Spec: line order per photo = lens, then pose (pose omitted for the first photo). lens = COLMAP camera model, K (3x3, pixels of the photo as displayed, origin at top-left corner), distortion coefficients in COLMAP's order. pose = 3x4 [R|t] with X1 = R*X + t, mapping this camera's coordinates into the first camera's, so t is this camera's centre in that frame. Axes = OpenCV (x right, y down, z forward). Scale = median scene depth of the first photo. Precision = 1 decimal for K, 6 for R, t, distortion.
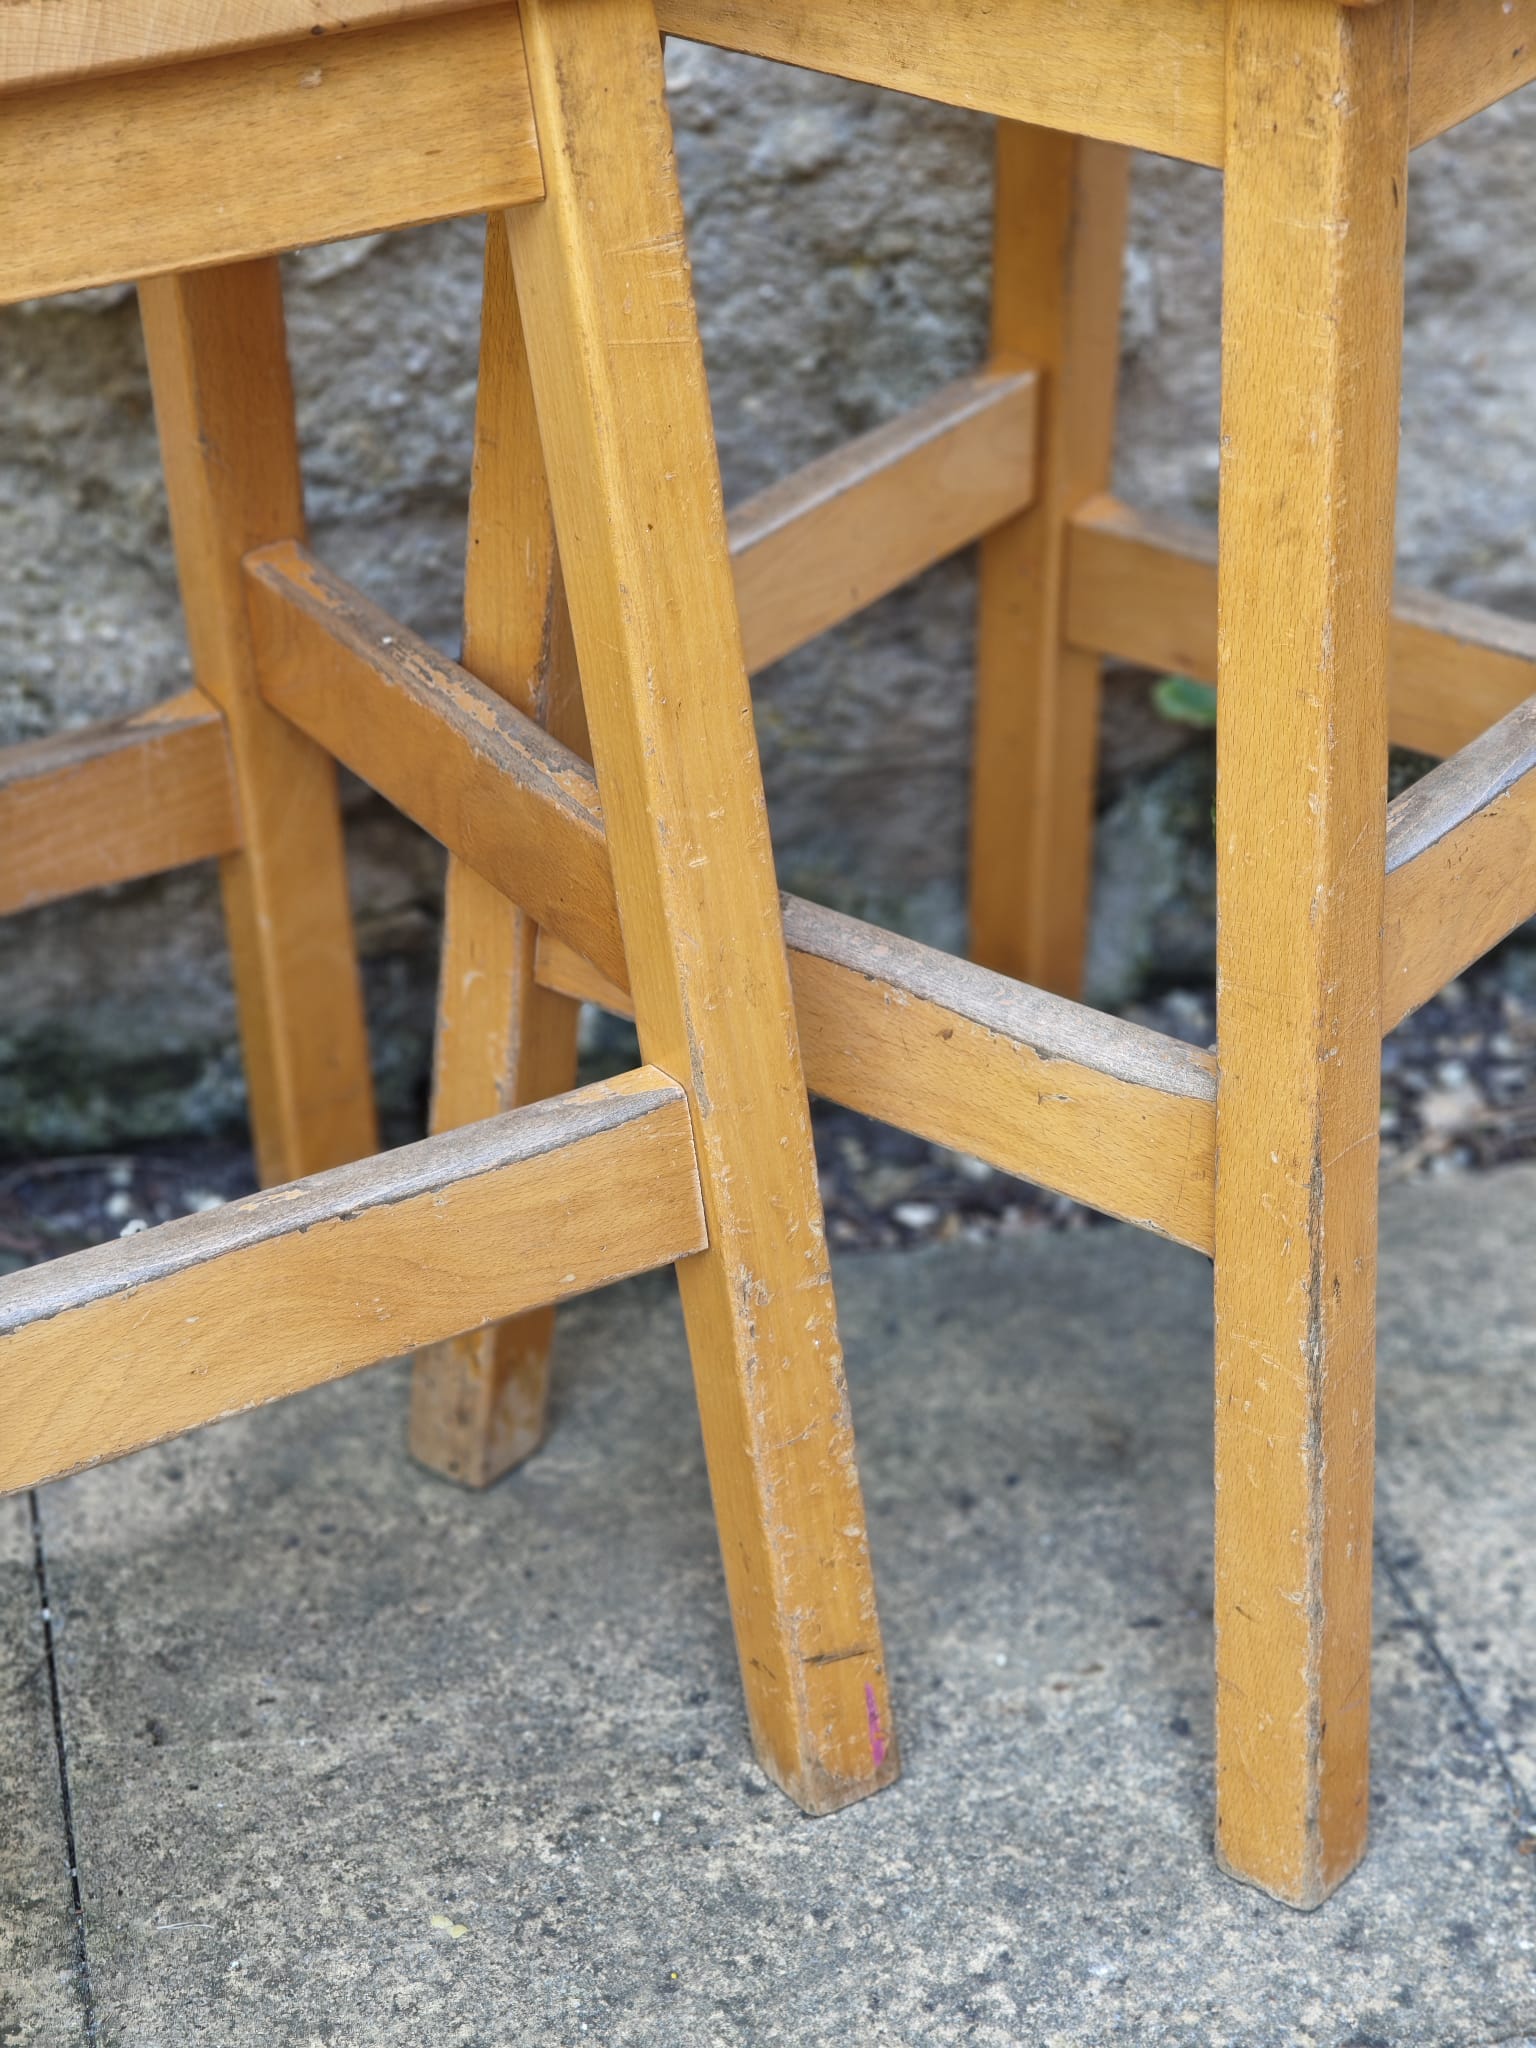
lens RADIAL K [[4174.6, 0, 777.6], [0, 4174.6, 1006.5], [0, 0, 1]] dist [0.281381, -1.246689]
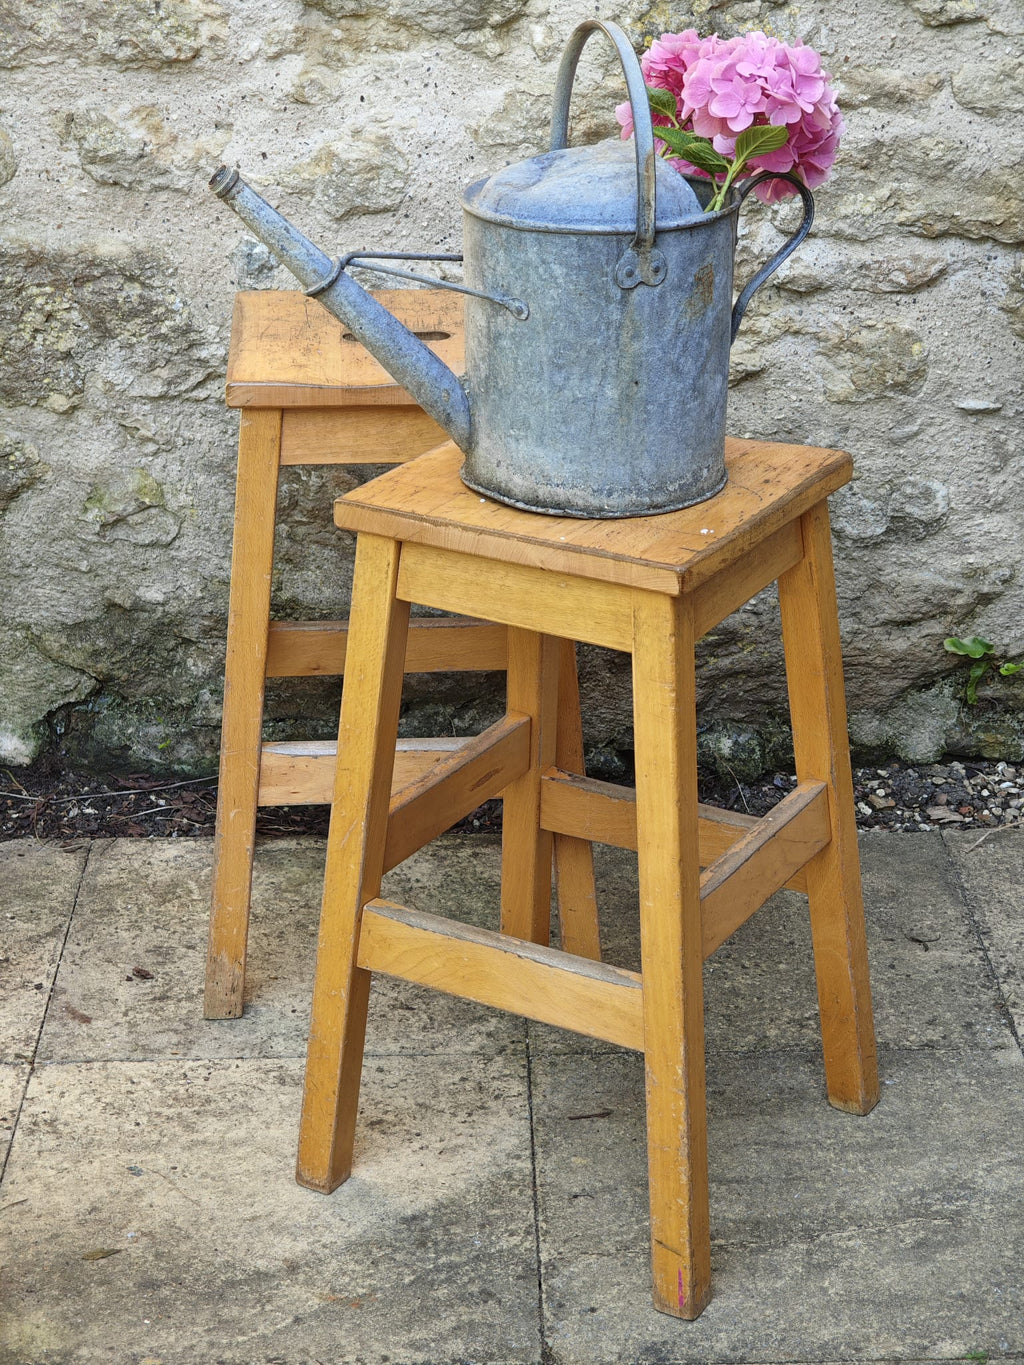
lens RADIAL K [[2708.4, 0, 517.0], [0, 2708.4, 666.7], [0, 0, 1]] dist [0.269980, -1.323882]
pose [[0.980430, 0.077109, -0.181139, 0.169812], [-0.098566, 0.988740, -0.112601, 0.206105], [0.170417, 0.128251, 0.976990, -0.959567]]
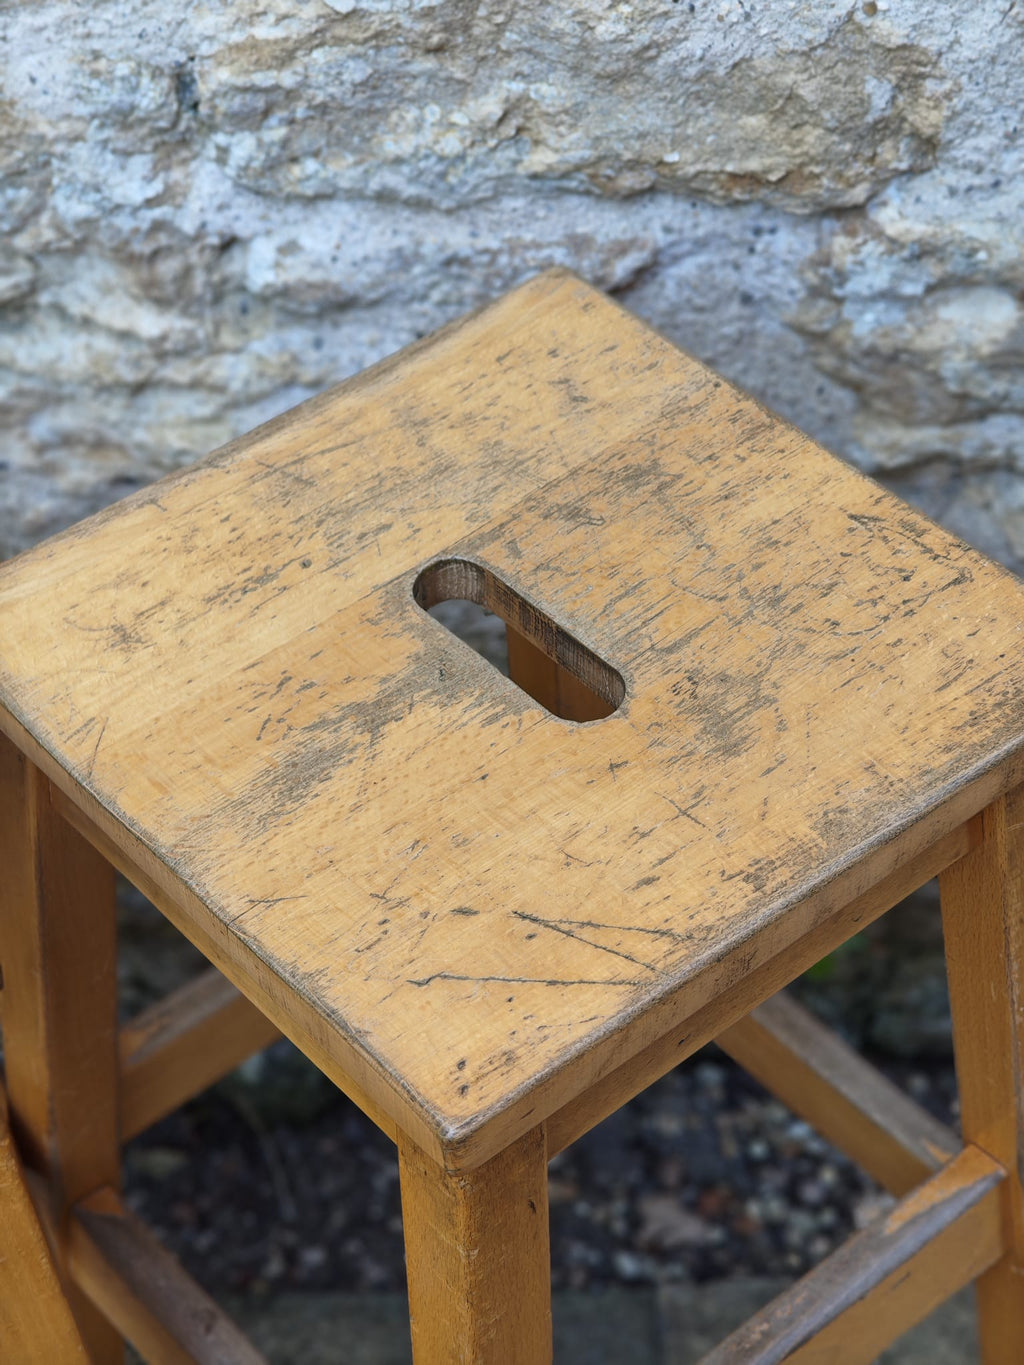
lens RADIAL K [[2782.4, 0, 518.4], [0, 2782.4, 670.9], [0, 0, 1]] dist [0.281381, -1.246689]
pose [[0.981296, 0.131032, -0.141025, 0.189603], [-0.095542, 0.967499, 0.234130, -0.429409], [0.167120, -0.216277, 0.961923, 0.187024]]
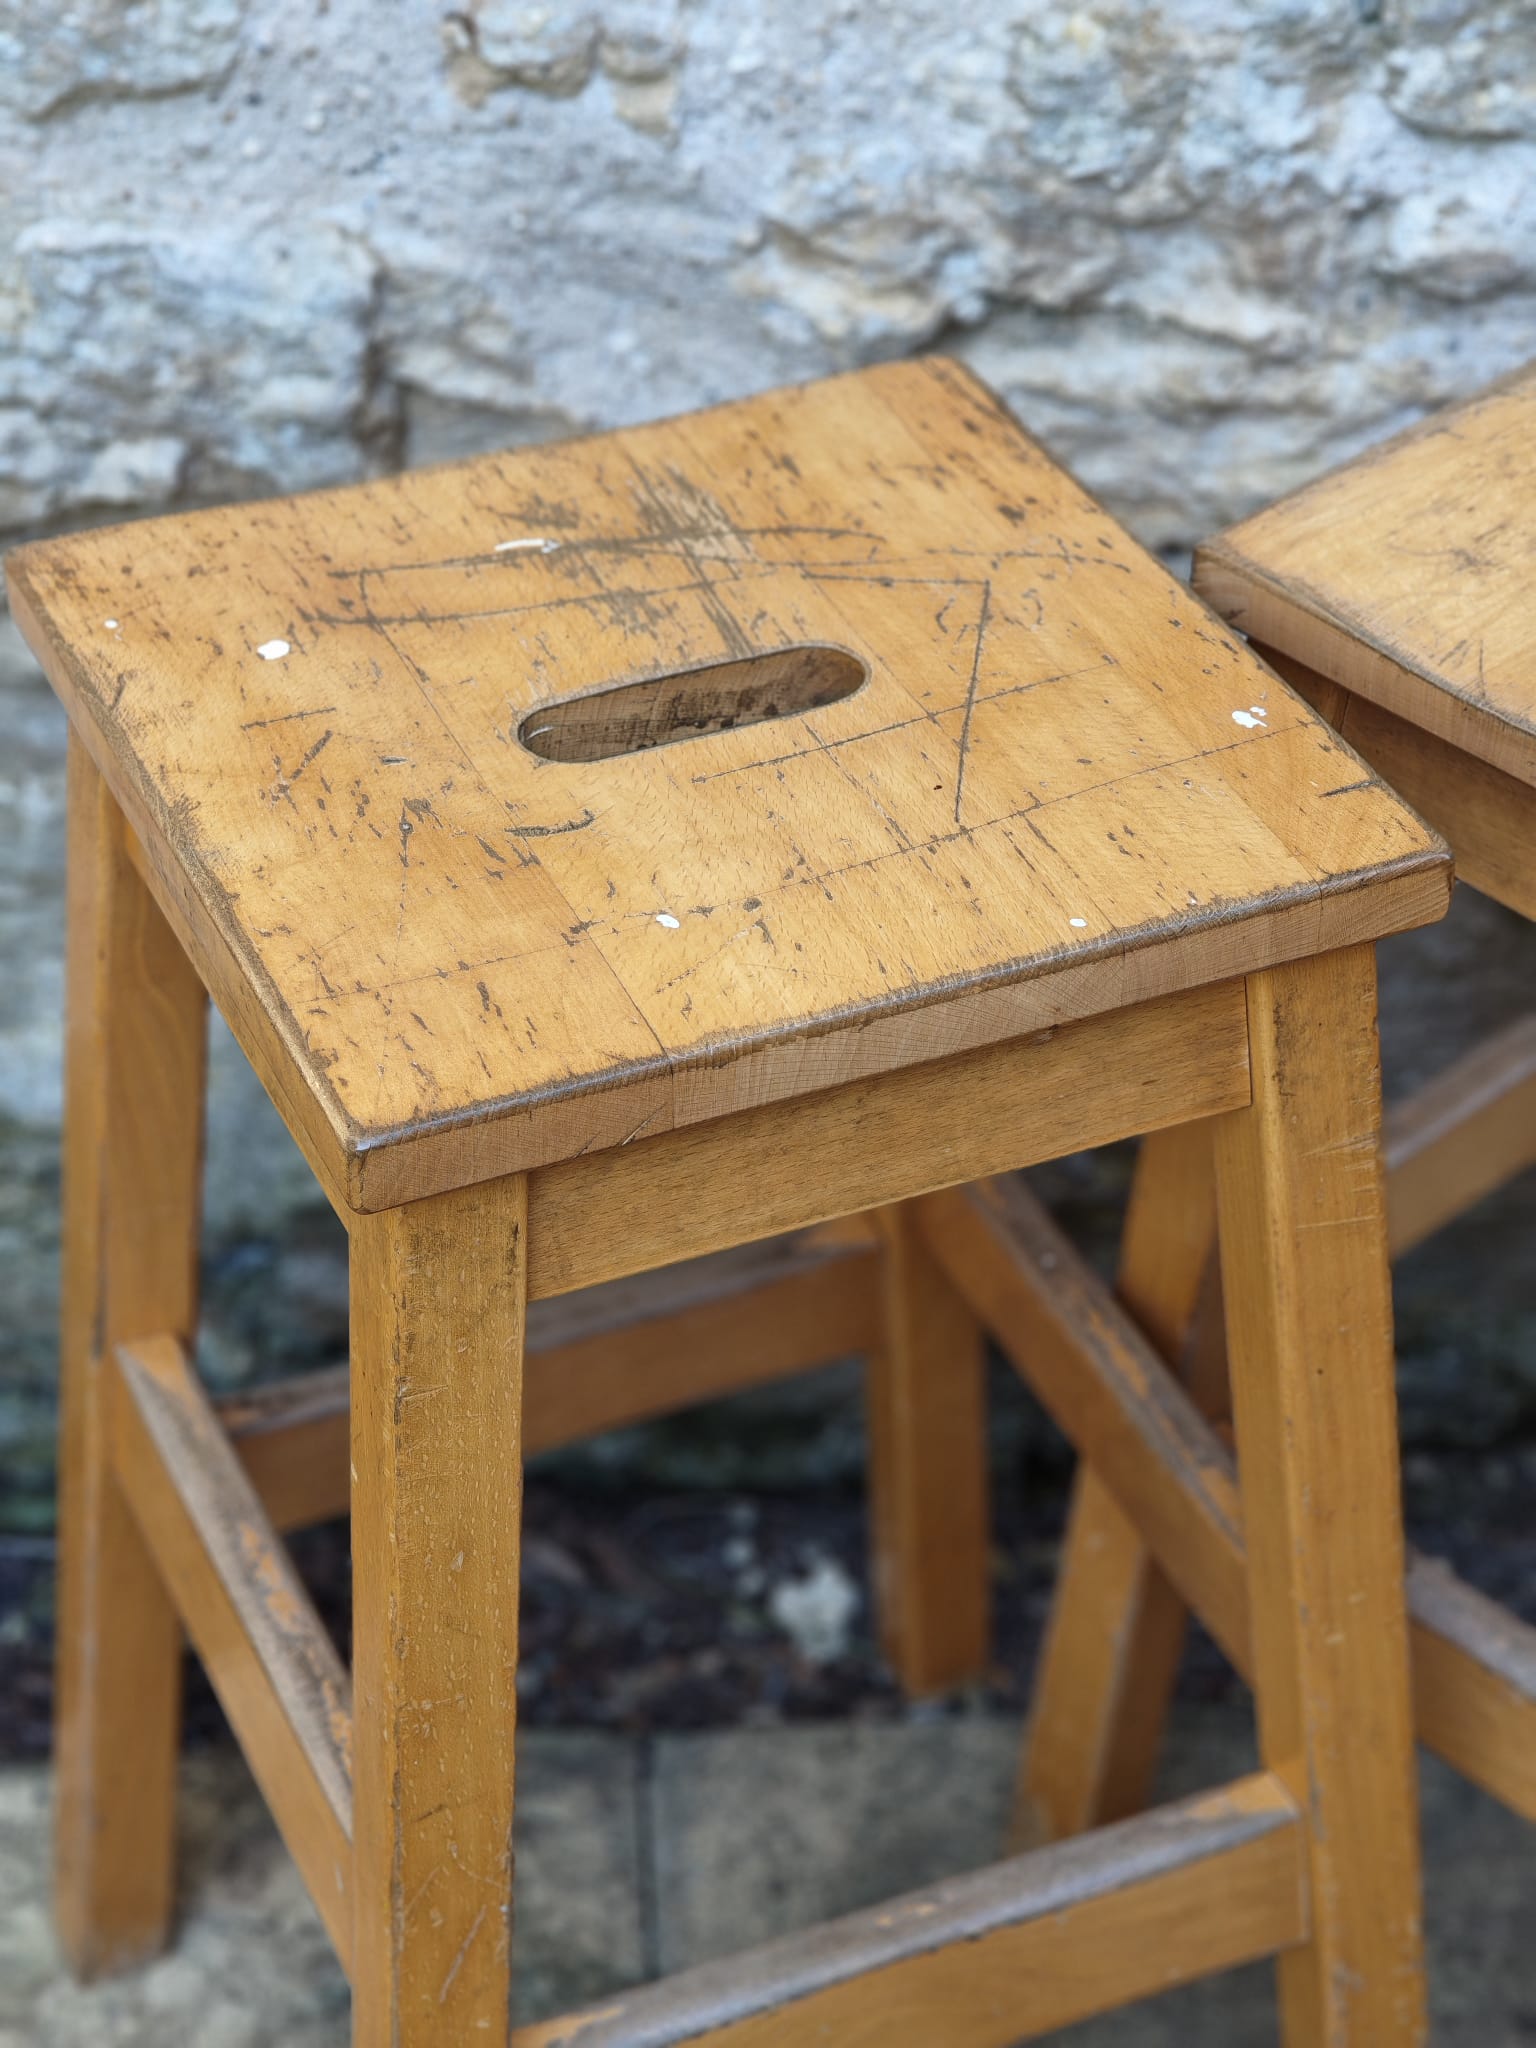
lens RADIAL K [[4174.6, 0, 777.6], [0, 4174.6, 1006.5], [0, 0, 1]] dist [0.281381, -1.246689]
pose [[0.987605, 0.095887, -0.124265, -0.035045], [-0.081166, 0.989625, 0.118555, -0.261552], [0.134344, -0.107000, 0.985141, -0.033220]]
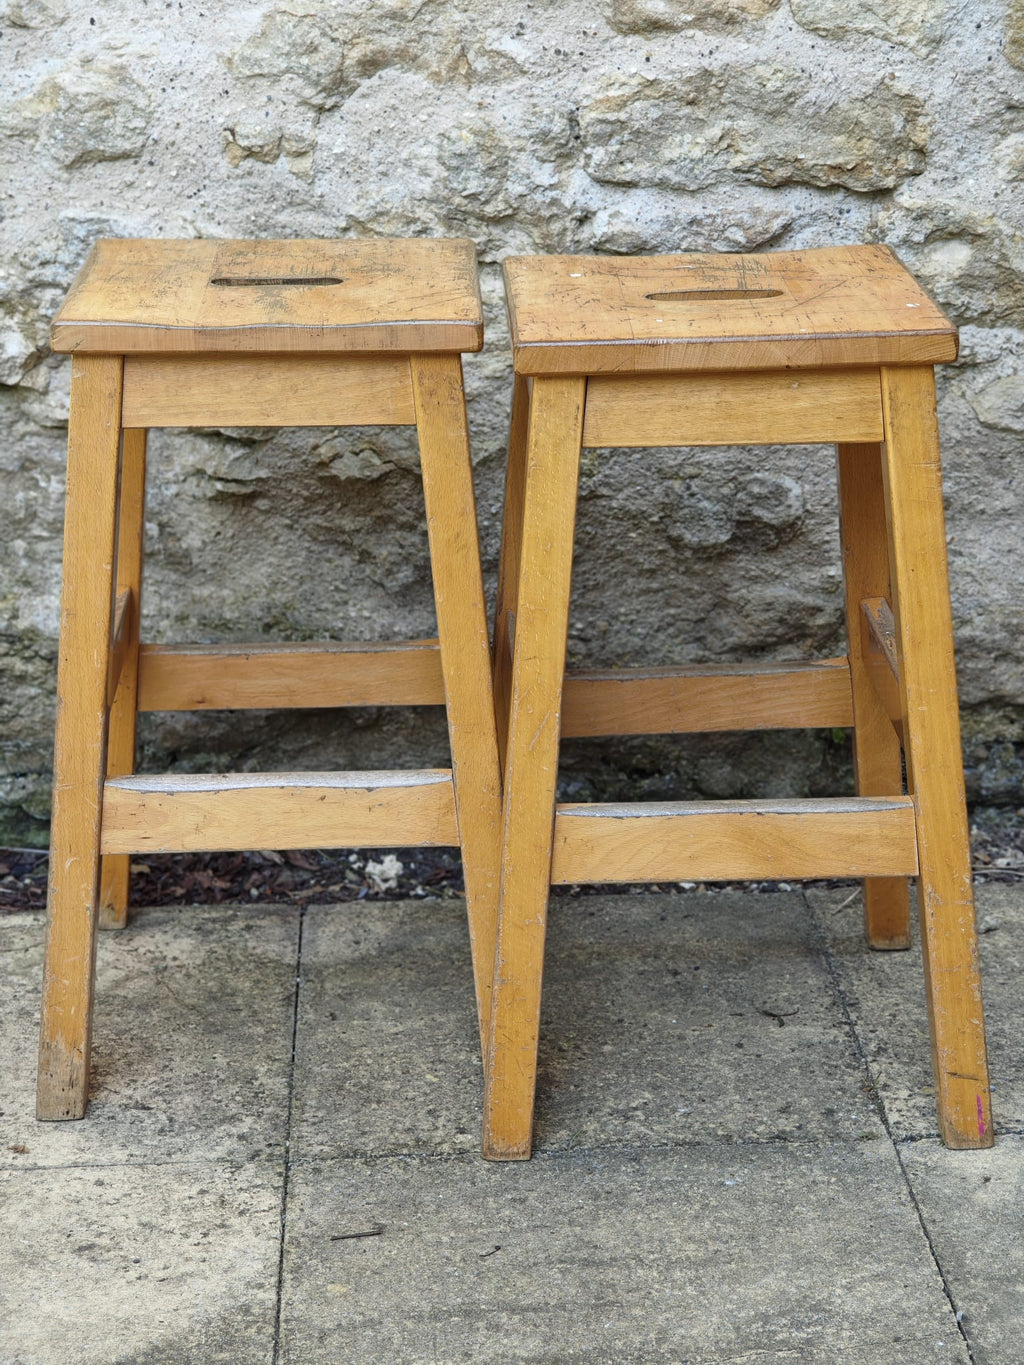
lens RADIAL K [[2728.9, 0, 516.4], [0, 2728.9, 658.7], [0, 0, 1]] dist [0.267793, -1.229448]
pose [[0.985940, 0.052203, -0.158735, 0.211263], [-0.079746, 0.981786, -0.172442, 0.237751], [0.146842, 0.182676, 0.972146, -0.621357]]
